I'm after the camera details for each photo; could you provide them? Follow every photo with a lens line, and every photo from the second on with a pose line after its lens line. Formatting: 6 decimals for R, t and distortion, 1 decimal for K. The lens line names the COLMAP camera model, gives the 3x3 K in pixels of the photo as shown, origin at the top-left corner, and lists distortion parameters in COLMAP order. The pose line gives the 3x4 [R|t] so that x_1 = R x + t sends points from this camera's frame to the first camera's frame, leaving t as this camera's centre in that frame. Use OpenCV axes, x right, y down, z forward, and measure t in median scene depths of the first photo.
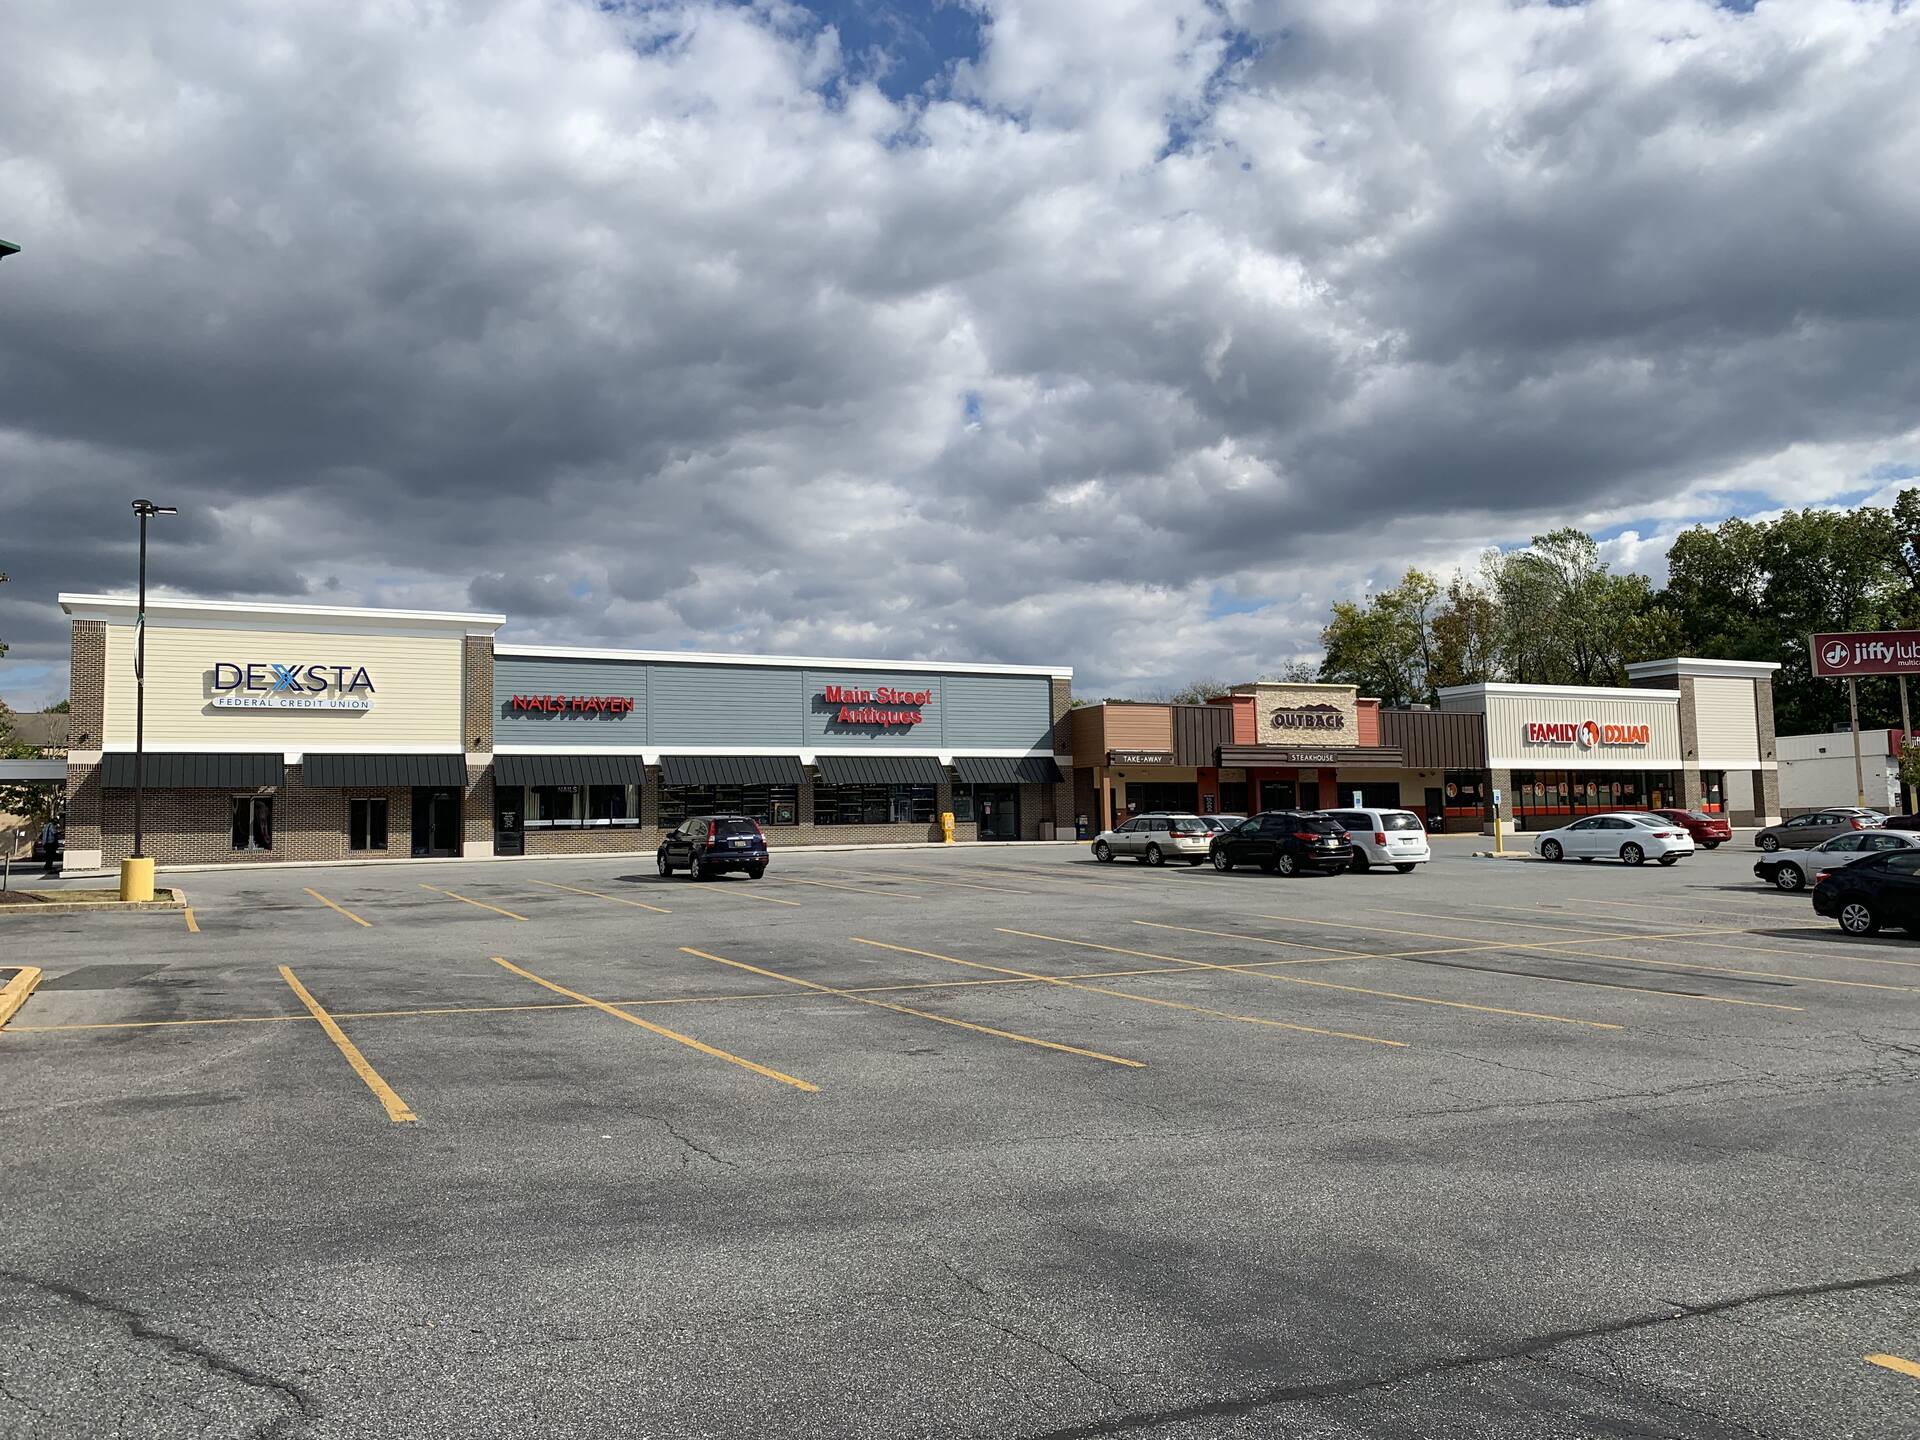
lens RADIAL K [[1464.4, 0, 971.5], [0, 1464.4, 673.6], [0, 0, 1]] dist [0.084168, -0.148832]
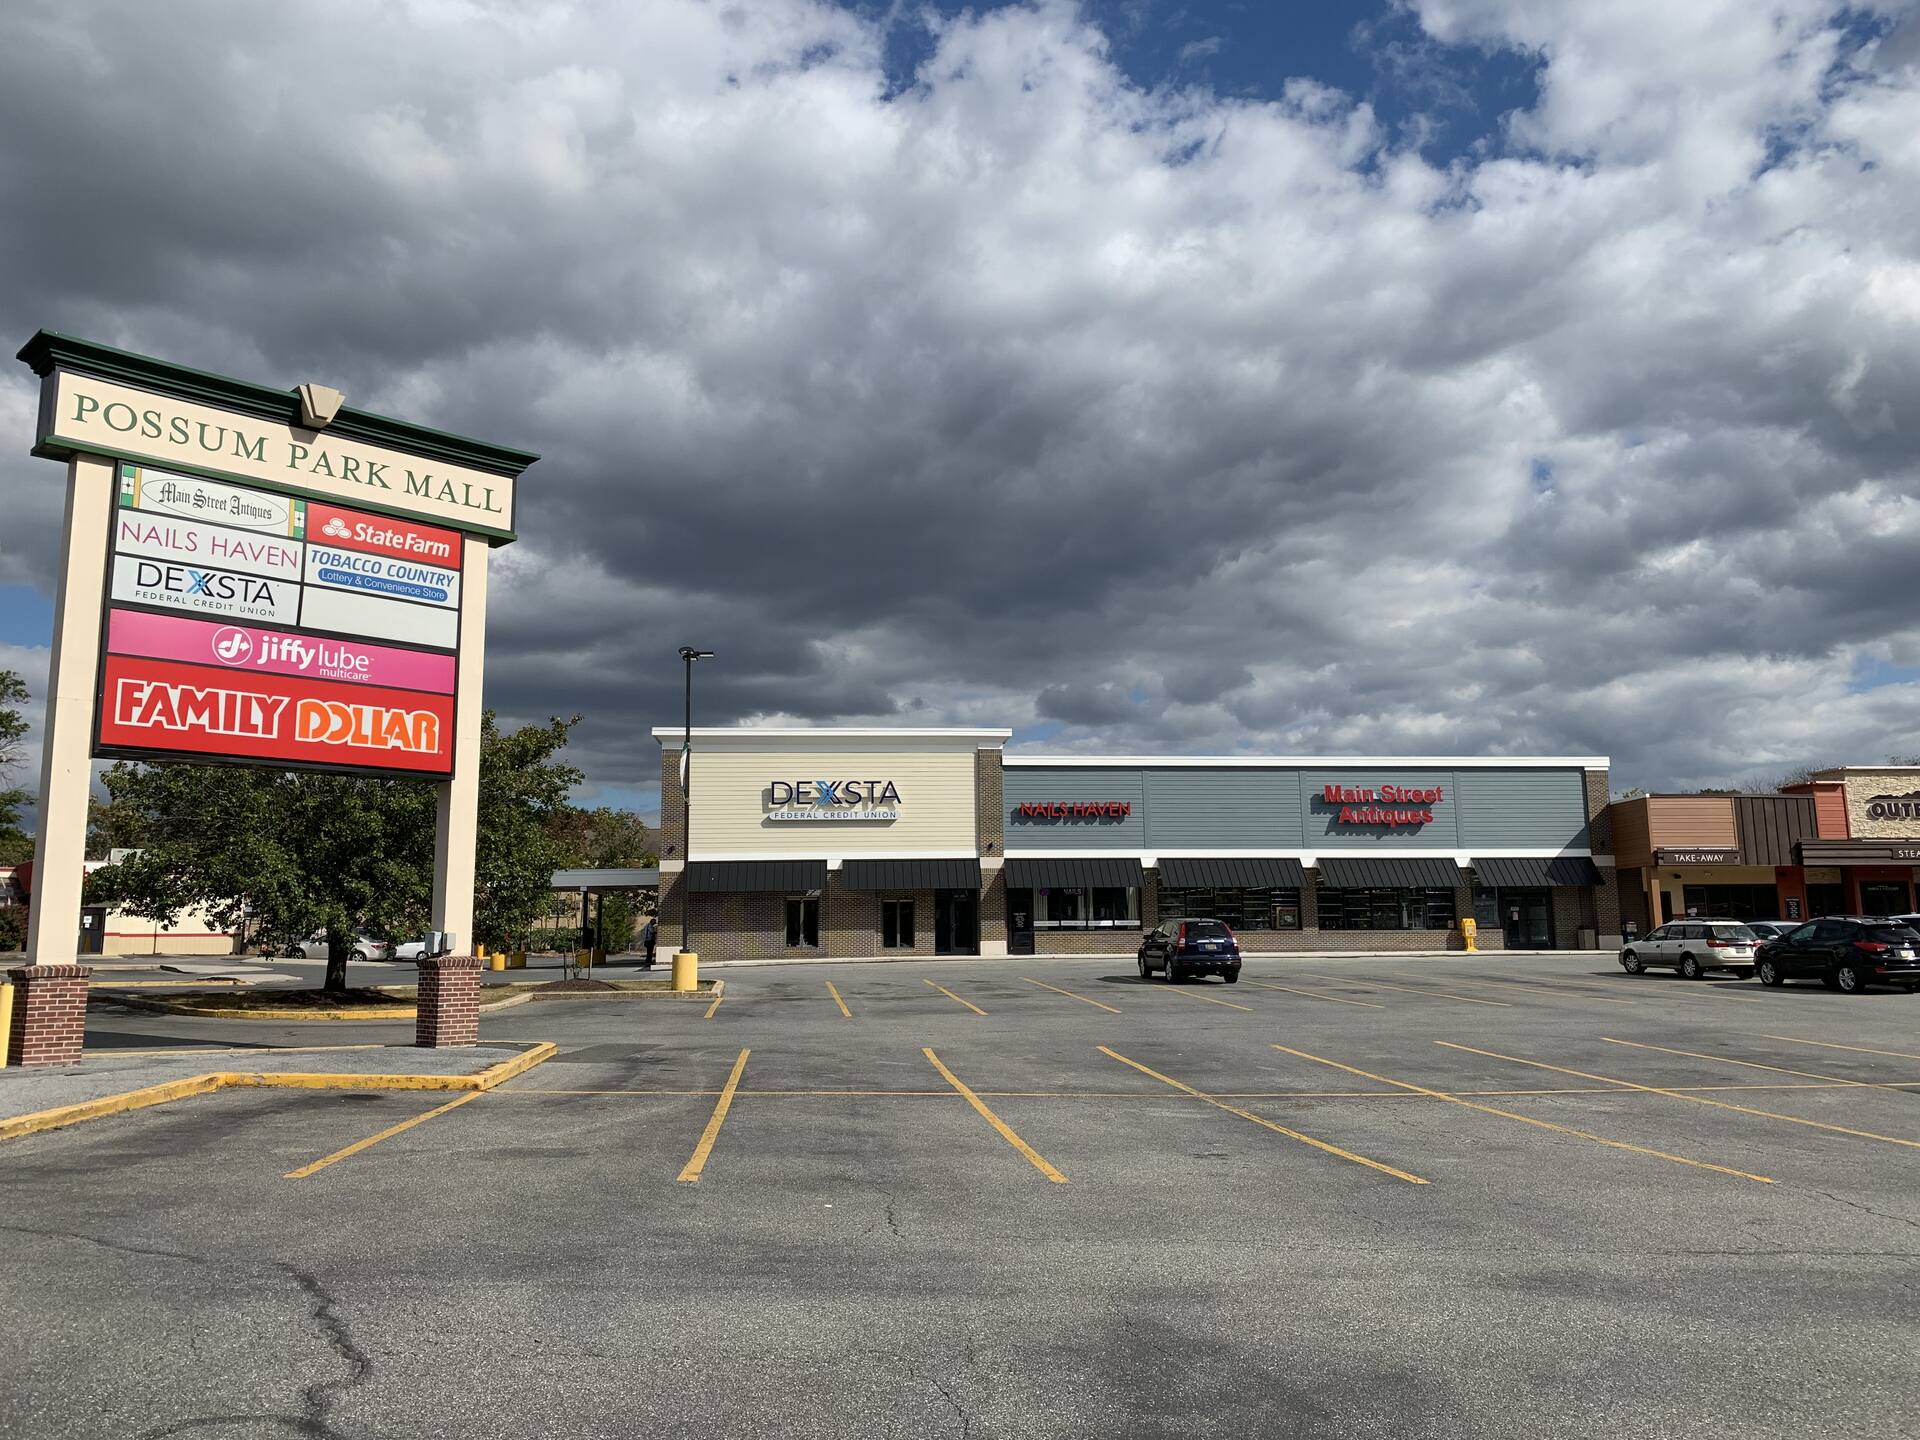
lens RADIAL K [[1483.8, 0, 973.7], [0, 1483.8, 713.5], [0, 0, 1]] dist [0.054218, -0.071285]
pose [[0.929332, -0.046963, -0.366246, 0.051489], [0.032128, 0.998402, -0.046497, -0.001073], [0.367844, 0.031445, 0.929356, -0.006841]]
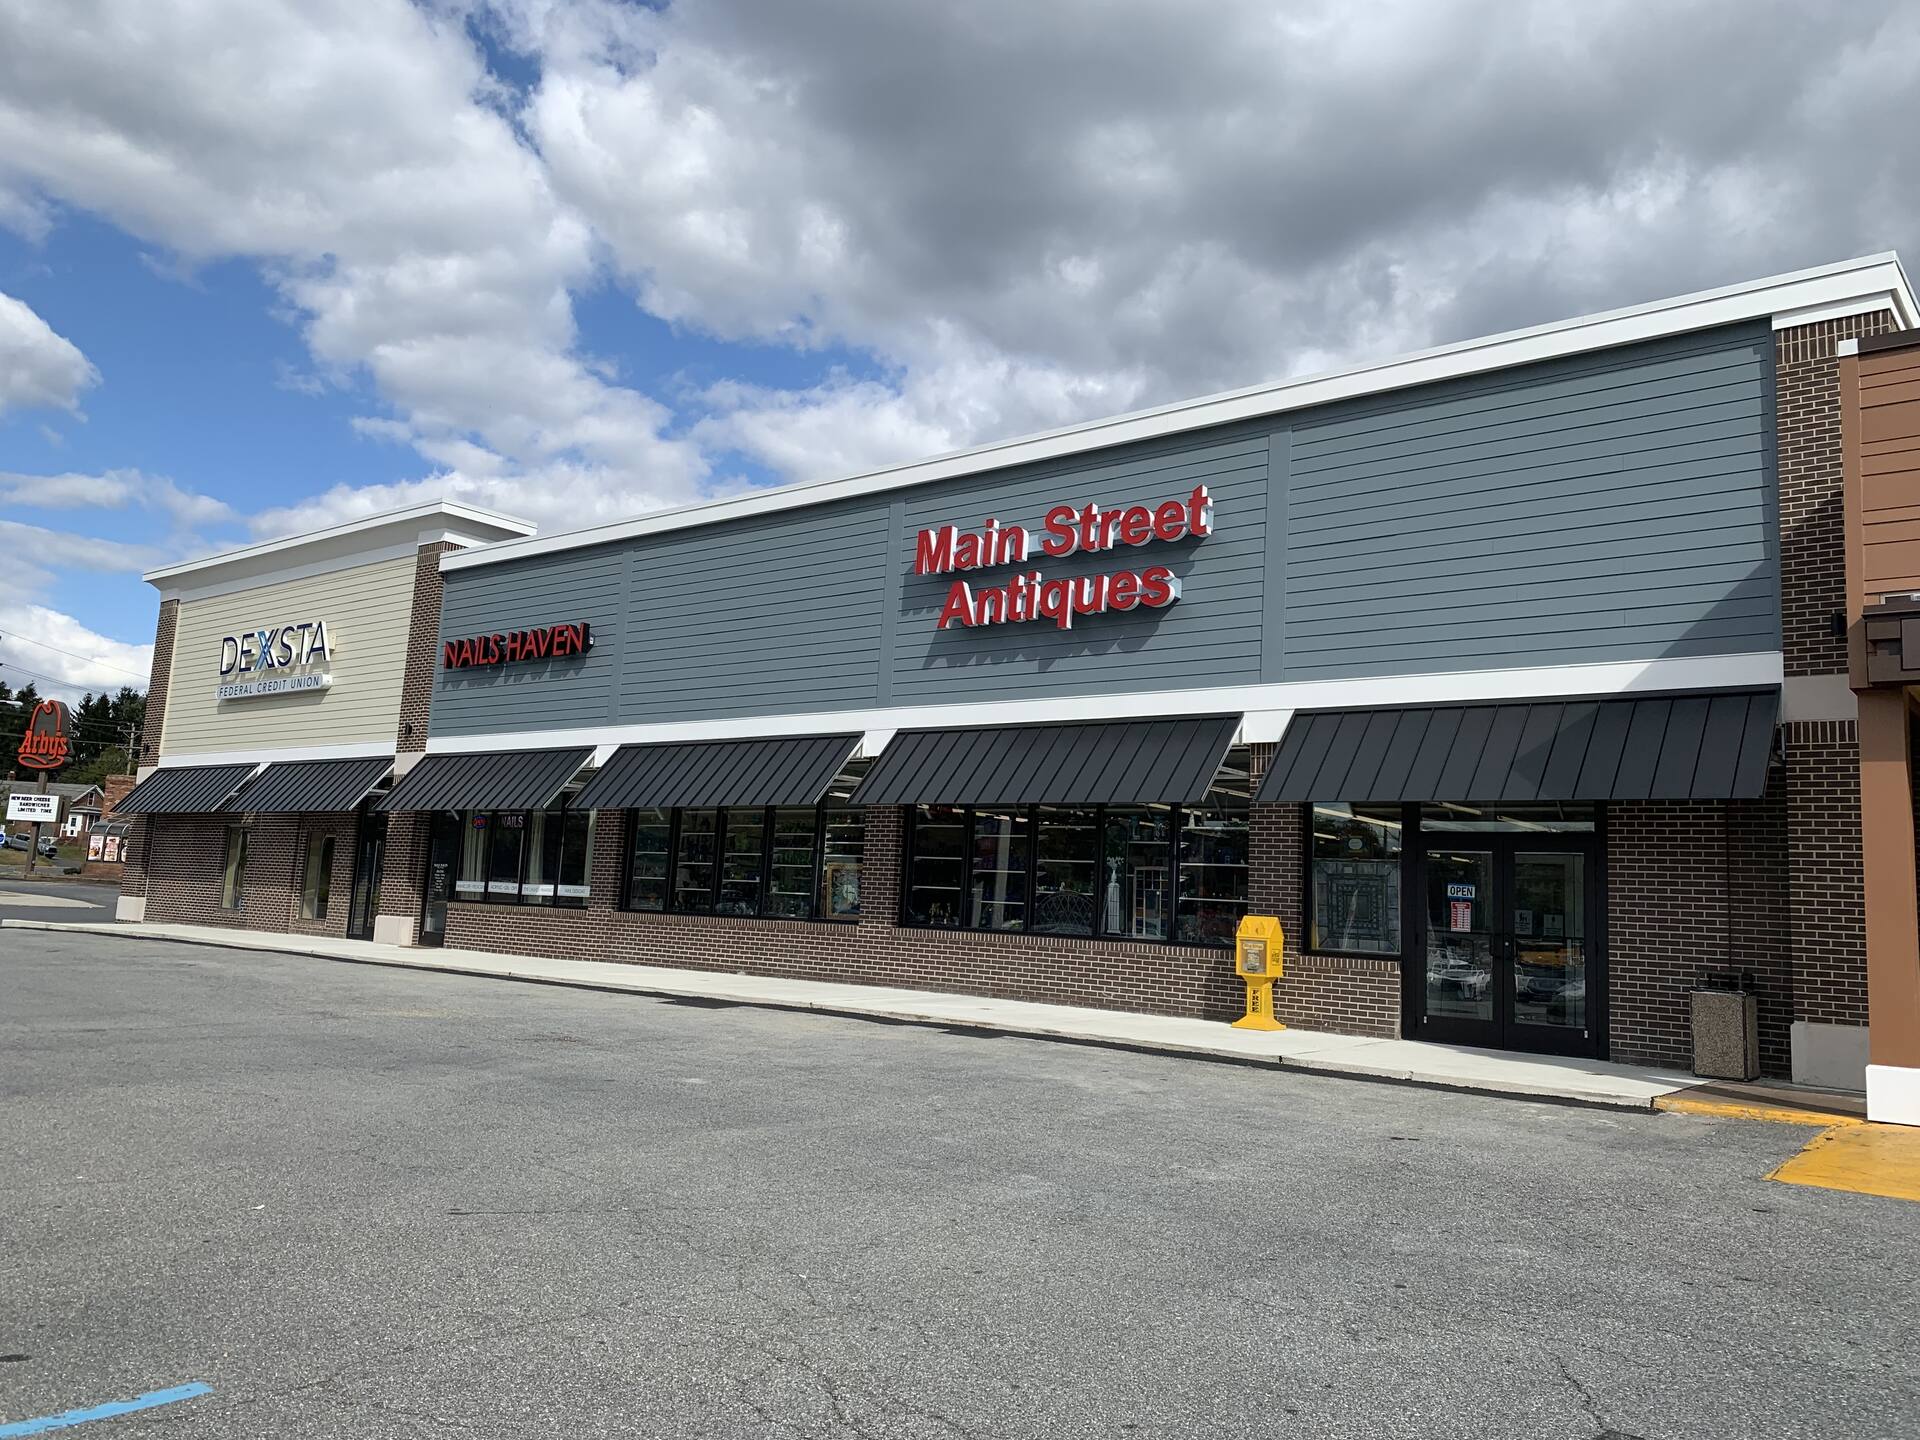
lens RADIAL K [[1585.5, 0, 857.4], [0, 1585.5, 654.4], [0, 0, 1]] dist [0.006412, 0.000820]
pose [[0.350713, -0.109189, -0.930096, 0.266371], [0.047795, 0.993972, -0.098666, 0.080577], [0.935263, -0.009850, 0.353817, 0.918081]]
